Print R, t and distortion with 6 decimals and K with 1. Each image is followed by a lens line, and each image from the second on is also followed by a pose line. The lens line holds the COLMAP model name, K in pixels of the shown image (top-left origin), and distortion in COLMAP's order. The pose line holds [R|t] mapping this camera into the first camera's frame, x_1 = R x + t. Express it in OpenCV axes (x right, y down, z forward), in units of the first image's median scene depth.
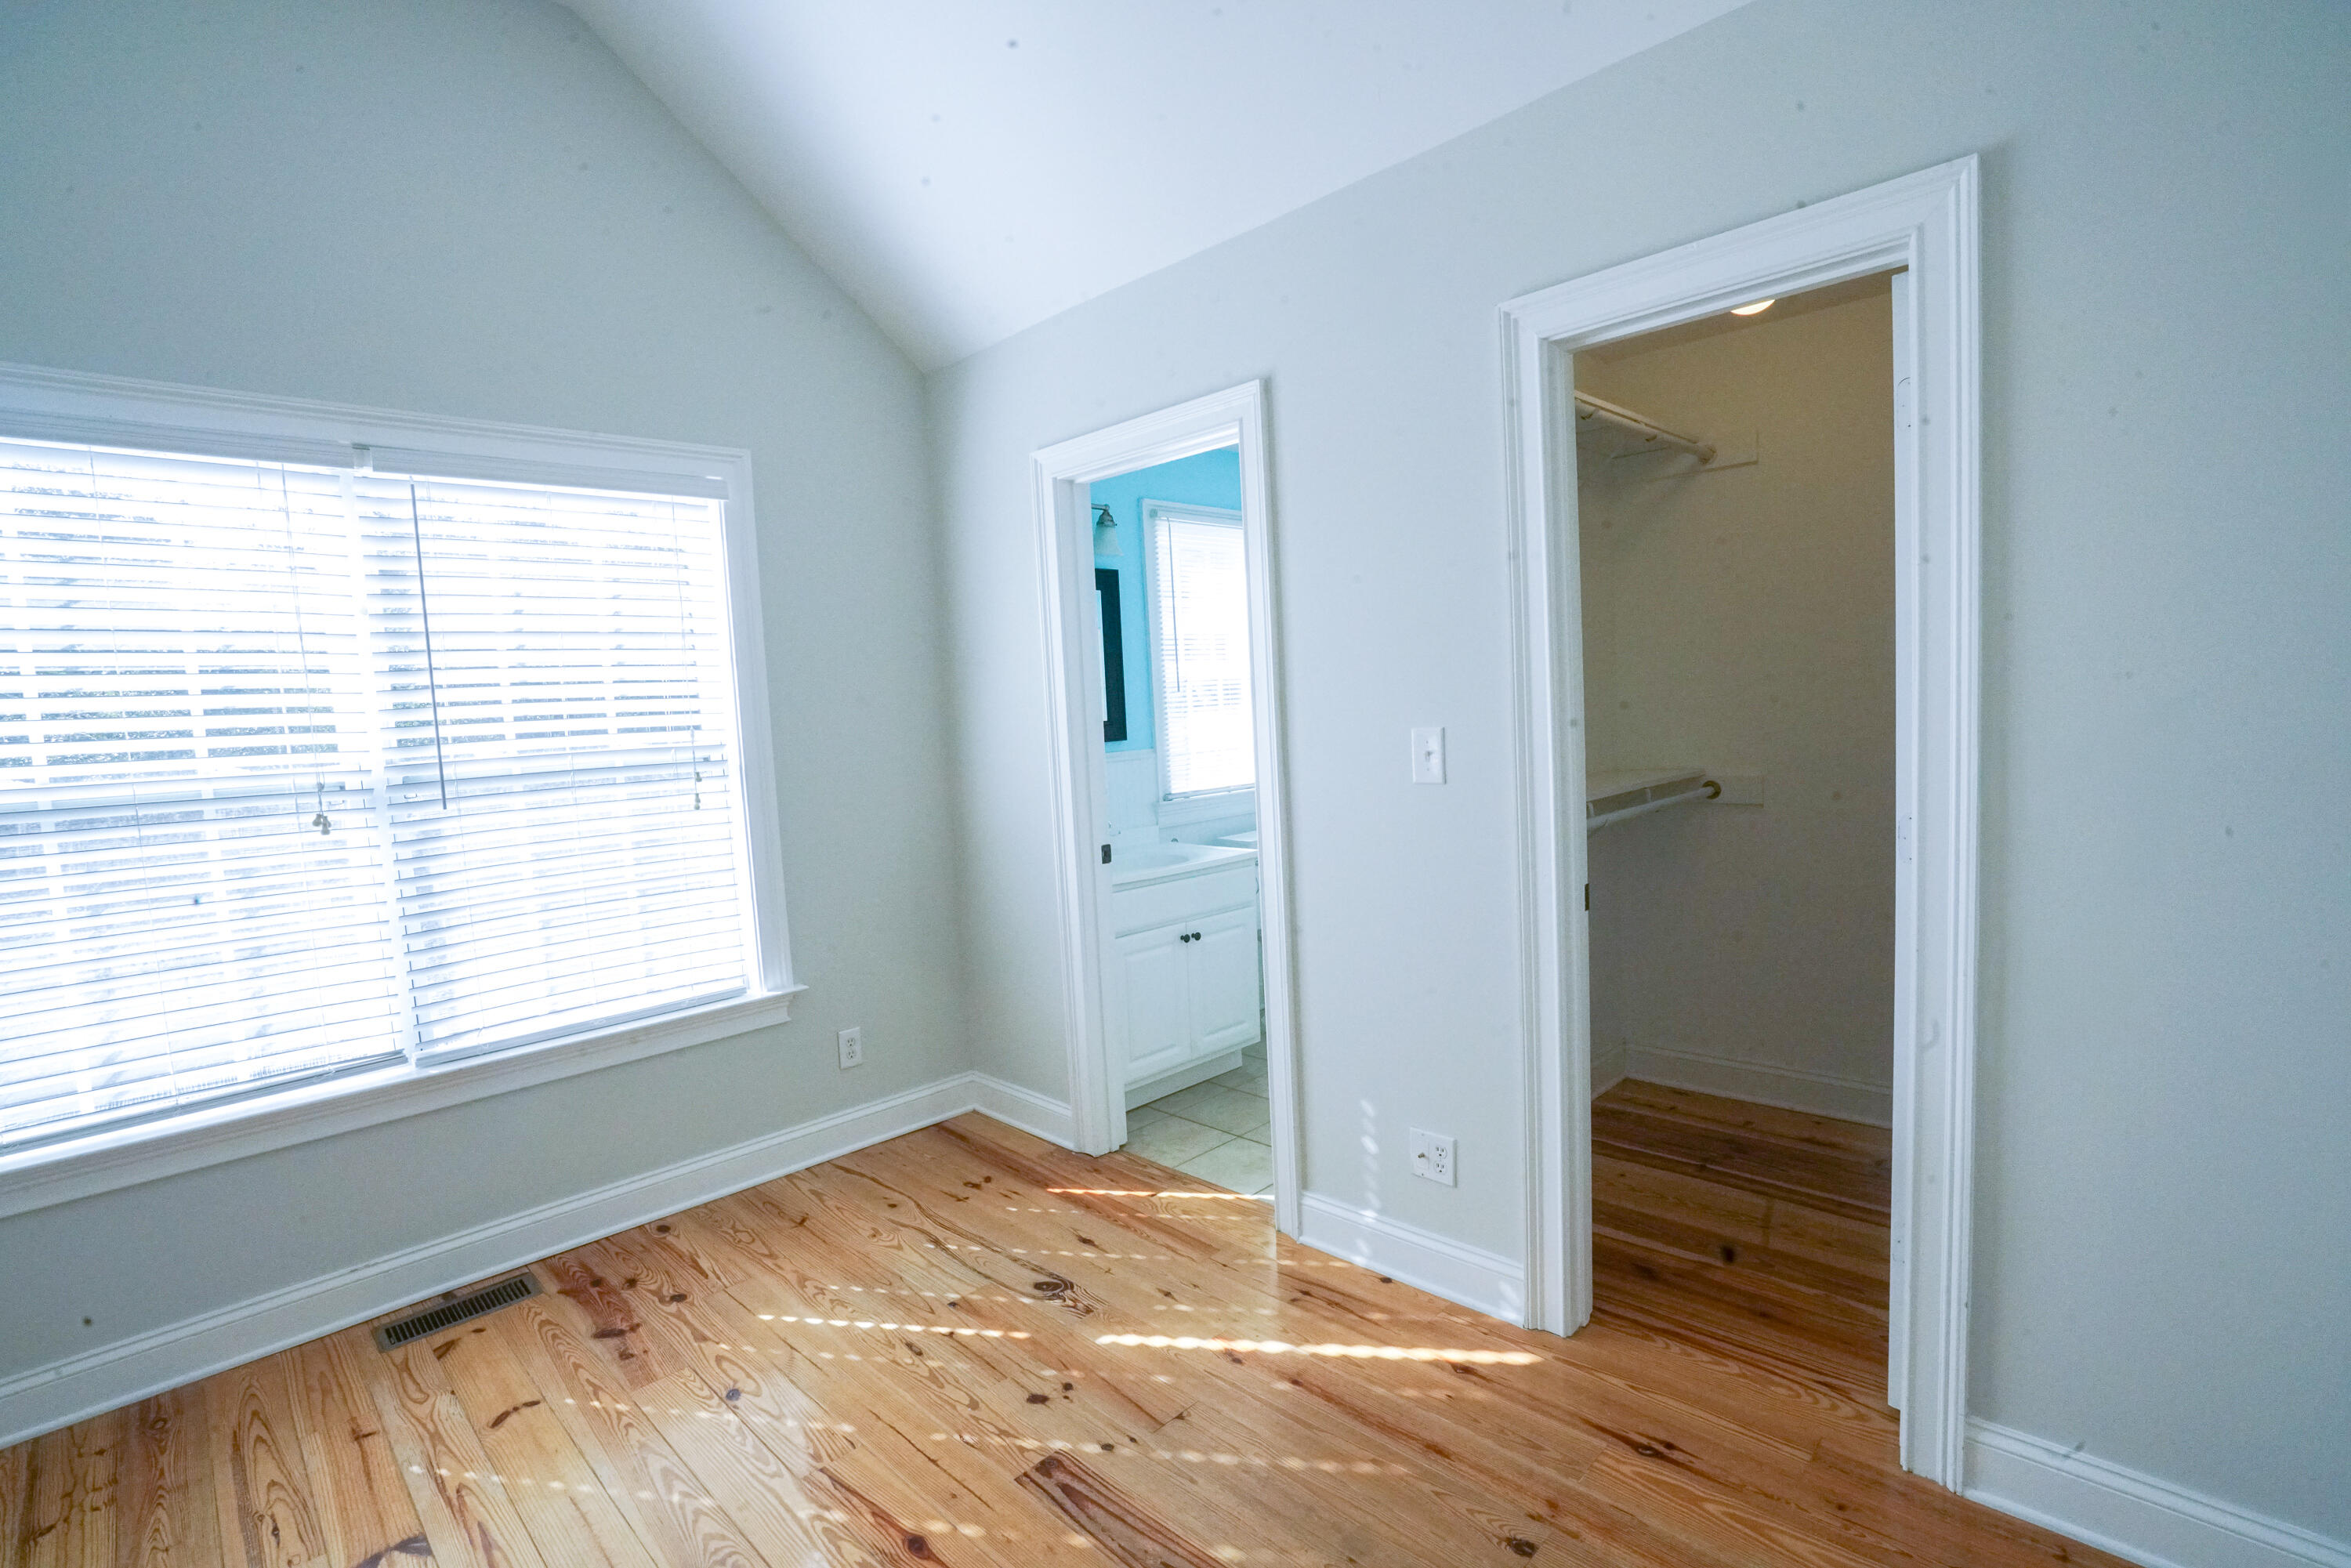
lens RADIAL K [[1088.2, 0, 1162.5], [0, 1088.2, 792.3], [0, 0, 1]] dist [-0.022818, 0.002563]
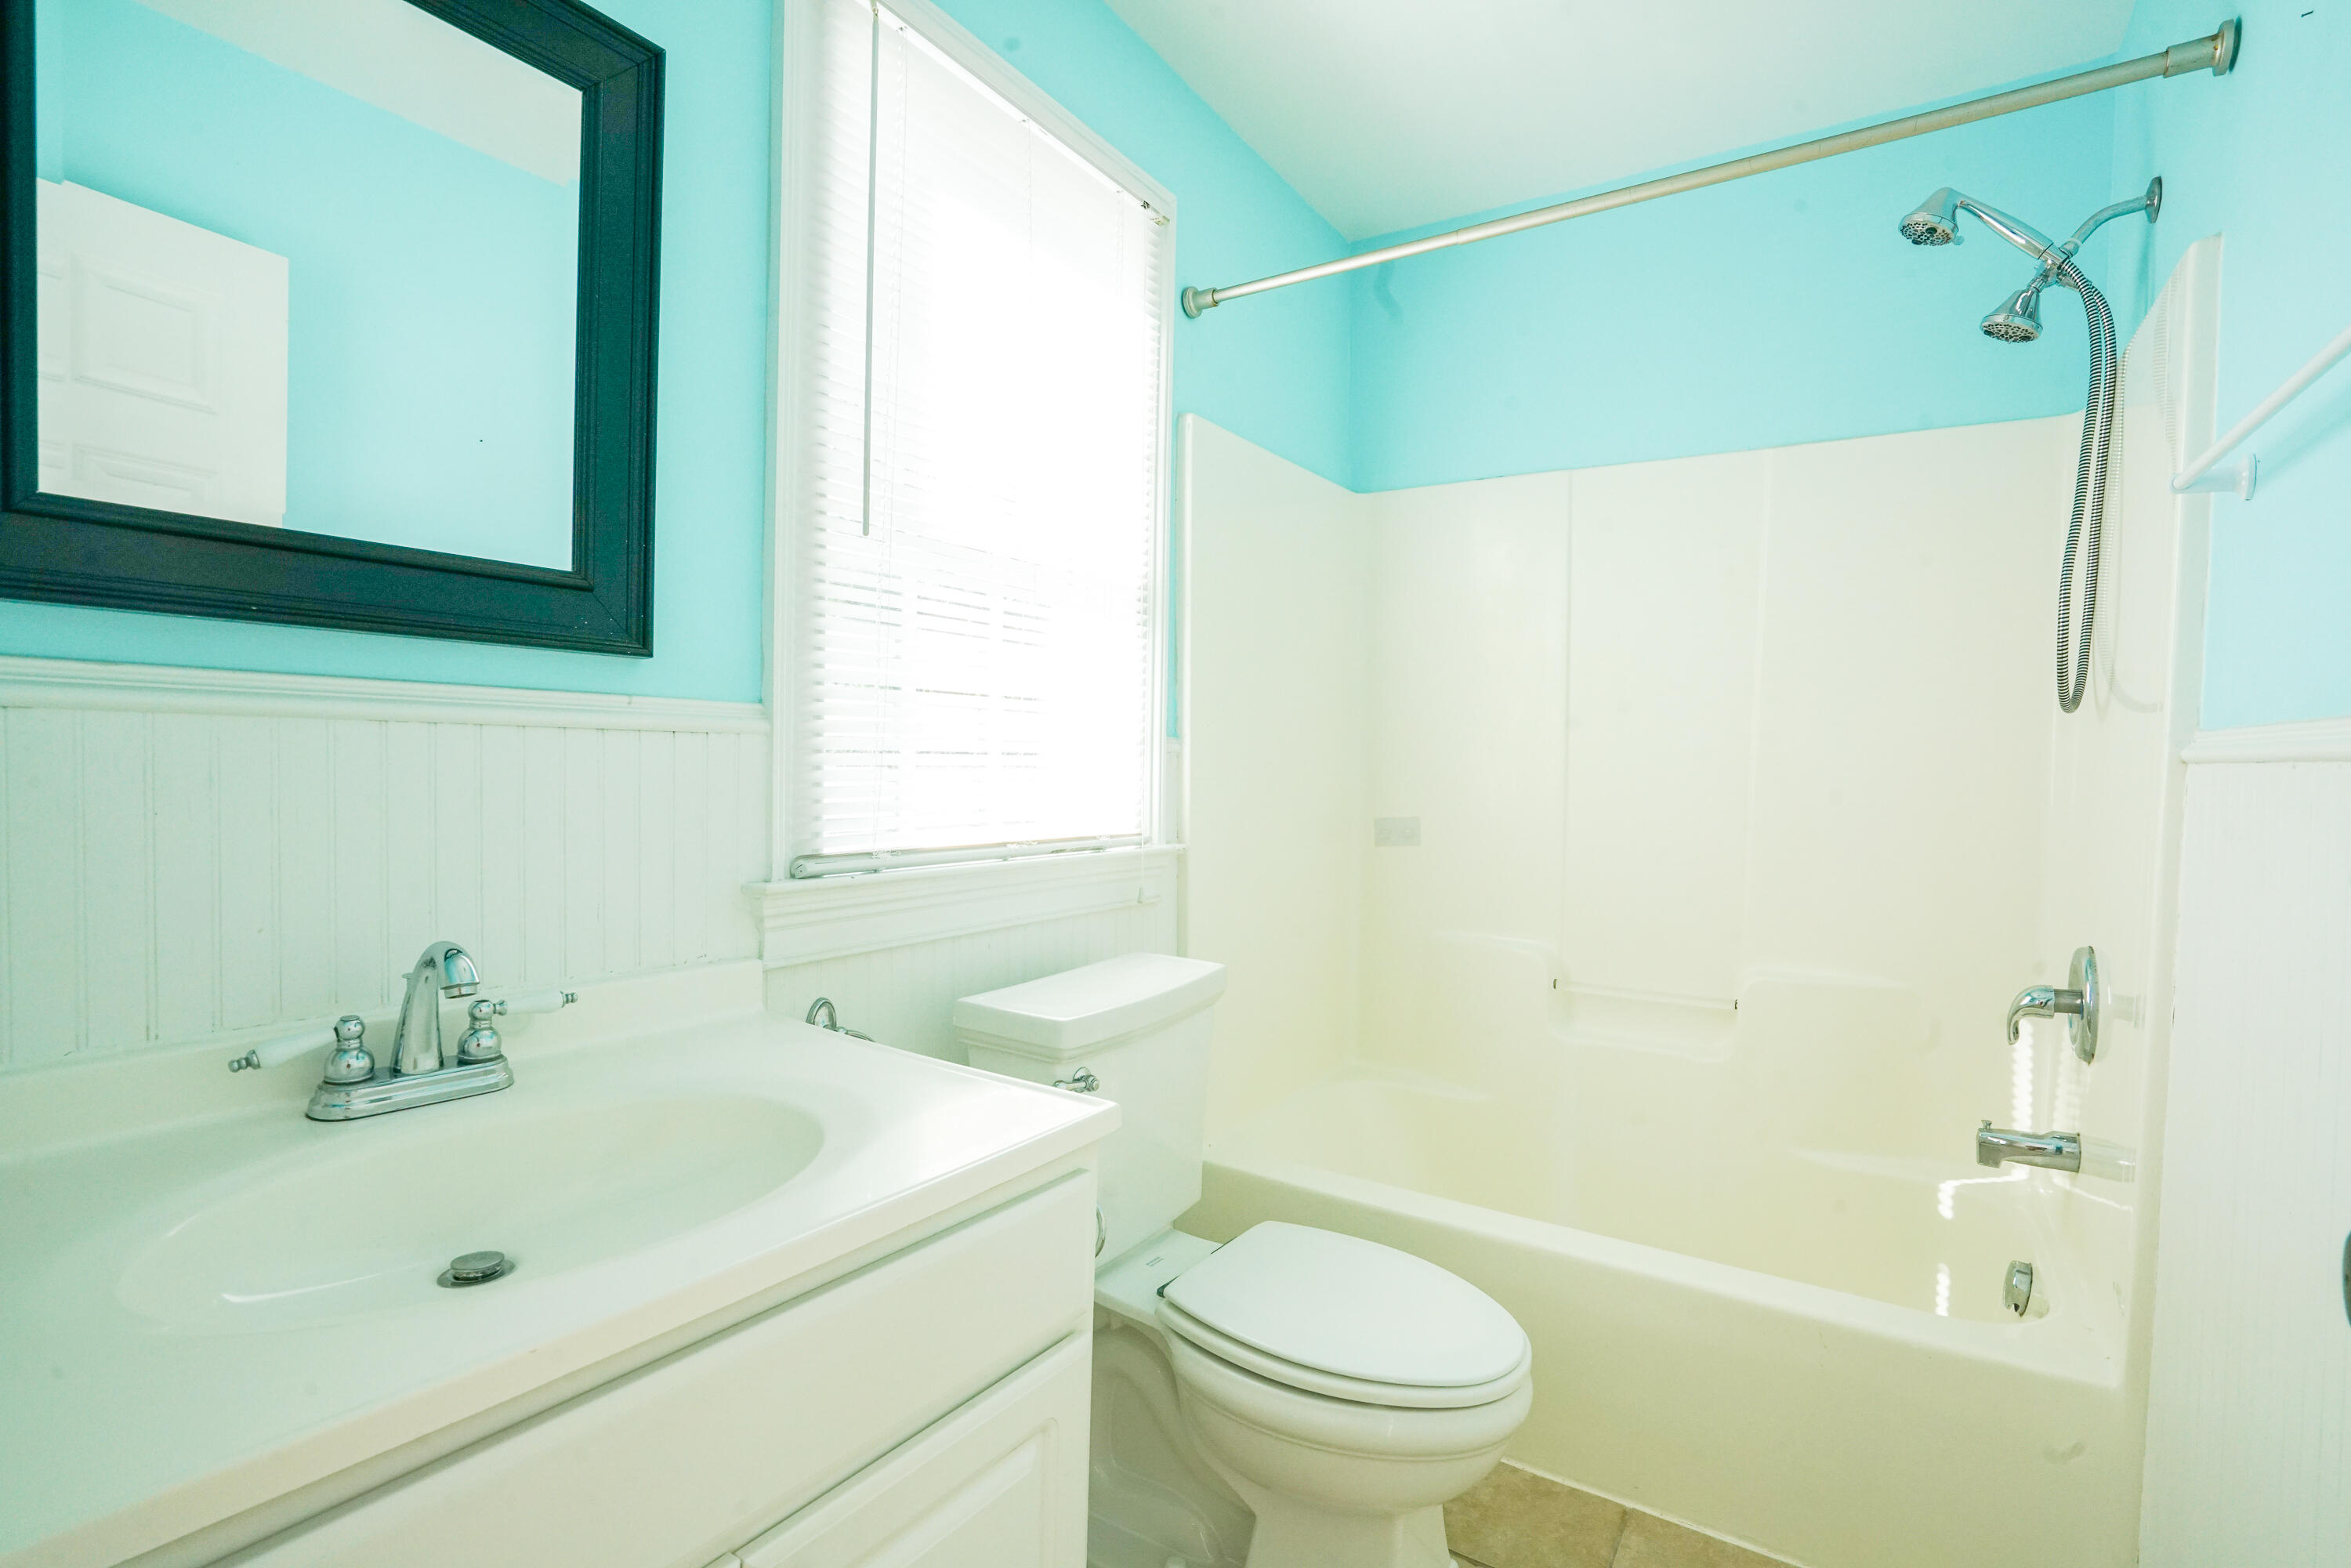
lens RADIAL K [[1088.2, 0, 1166.7], [0, 1088.2, 787.2], [0, 0, 1]] dist [-0.022818, 0.002563]
pose [[0.974521, 0.061673, 0.215652, 0.051017], [-0.051053, 0.997209, -0.054478, -0.008766], [-0.218410, 0.042080, 0.974949, 0.943201]]
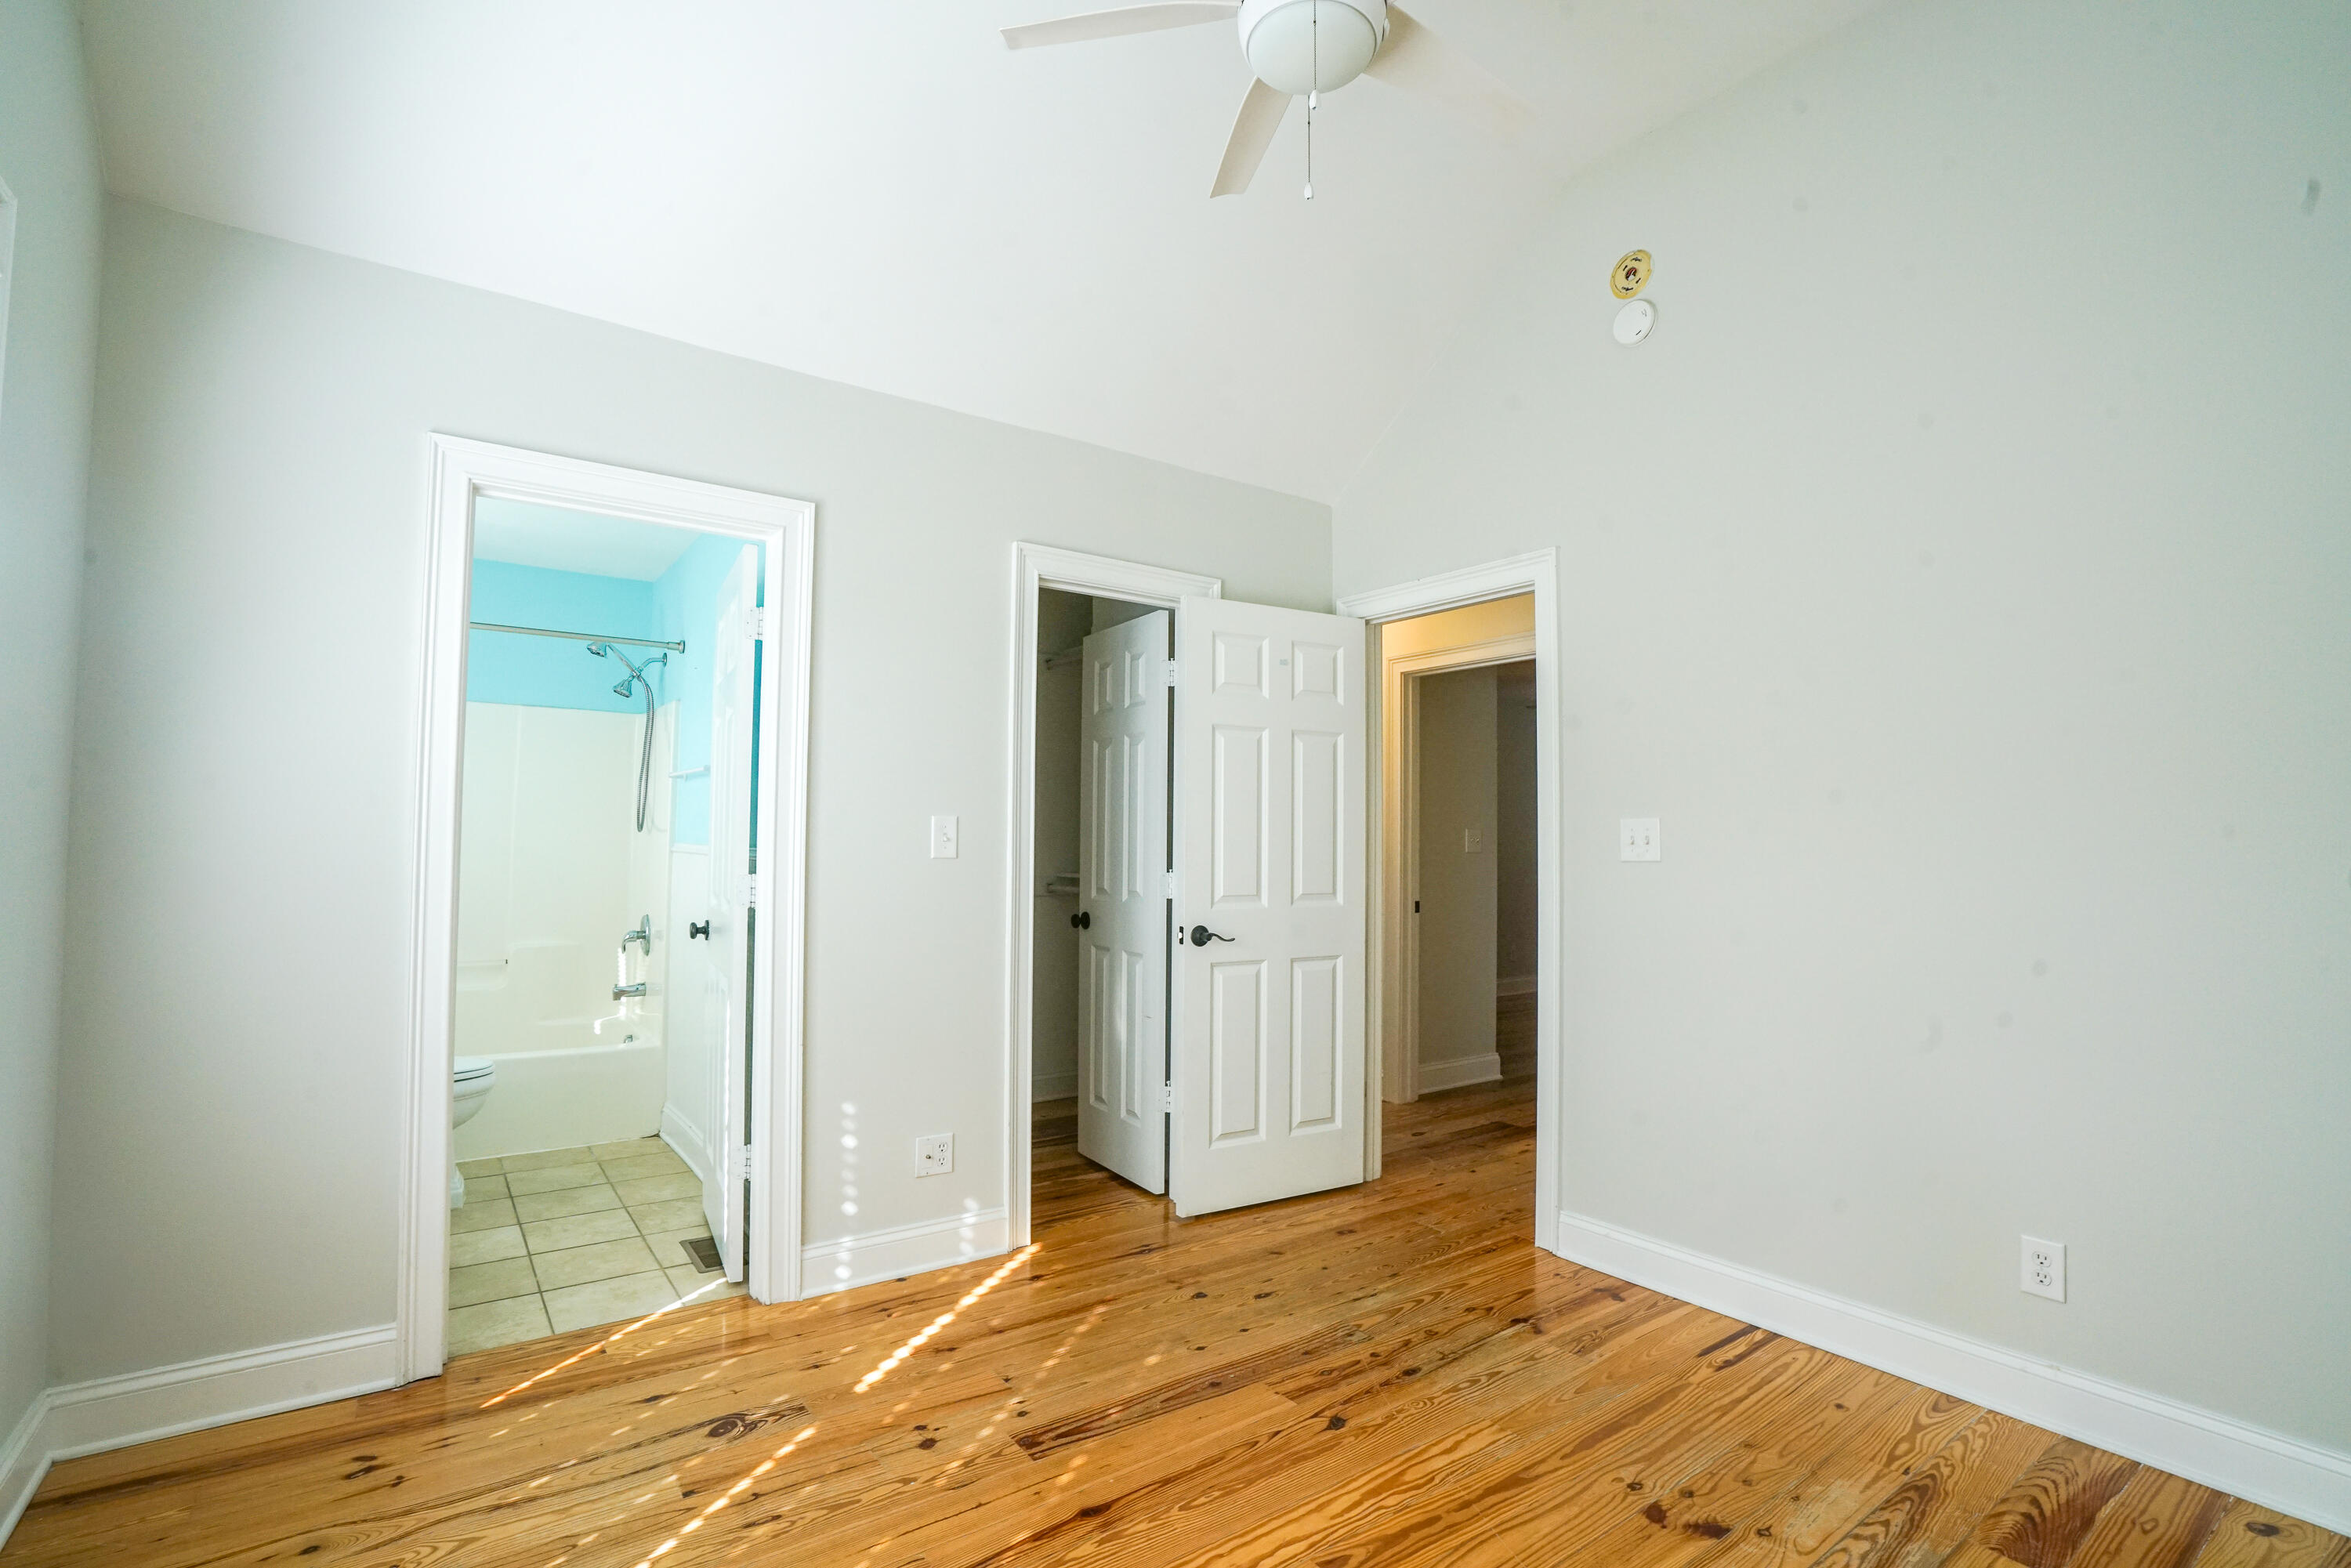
lens RADIAL K [[1088.2, 0, 1155.5], [0, 1088.2, 789.5], [0, 0, 1]] dist [-0.022818, 0.002563]
pose [[0.177730, 0.094202, 0.979560, -0.768923], [0.056658, 0.992777, -0.105753, 0.045962], [-0.982447, 0.074296, 0.171109, 0.385076]]
